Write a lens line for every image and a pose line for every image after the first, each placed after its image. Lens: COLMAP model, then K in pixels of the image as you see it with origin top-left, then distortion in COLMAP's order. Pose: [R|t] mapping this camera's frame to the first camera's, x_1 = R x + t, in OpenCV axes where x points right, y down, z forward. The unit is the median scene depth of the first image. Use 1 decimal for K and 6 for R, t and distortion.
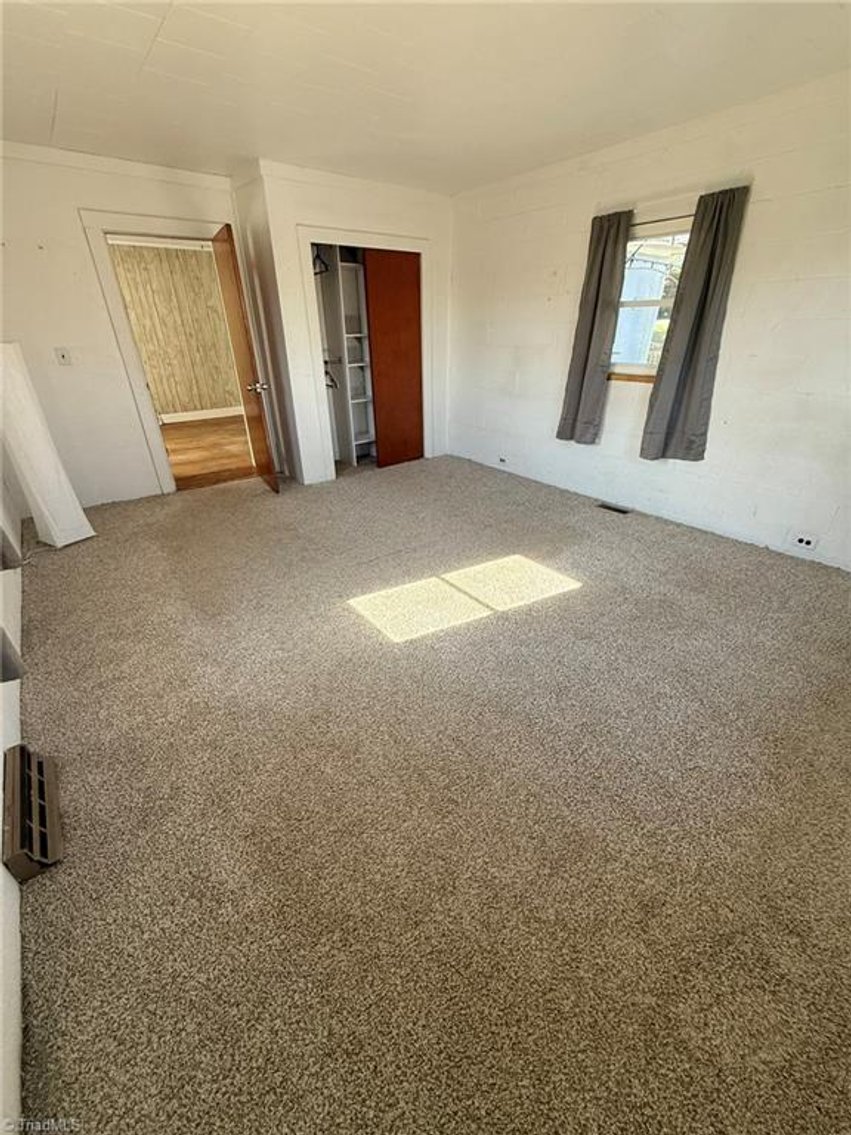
lens RADIAL K [[451.6, 0, 422.5], [0, 451.6, 573.1], [0, 0, 1]] dist [0.001745, 0.000468]
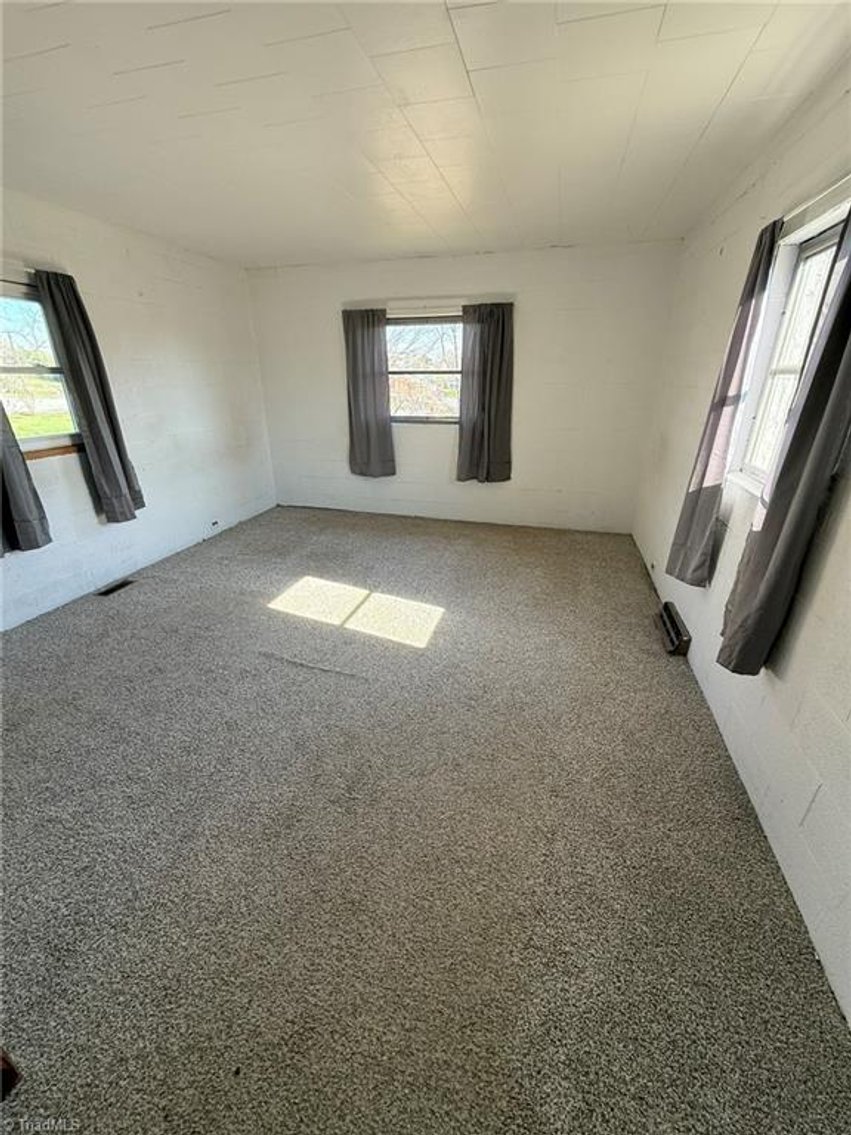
lens RADIAL K [[451.6, 0, 424.2], [0, 451.6, 569.2], [0, 0, 1]] dist [0.001745, 0.000468]
pose [[-0.607360, -0.304646, 0.733693, -0.779865], [0.380600, 0.699077, 0.605339, -0.620843], [-0.697322, 0.646902, -0.308643, 1.063984]]
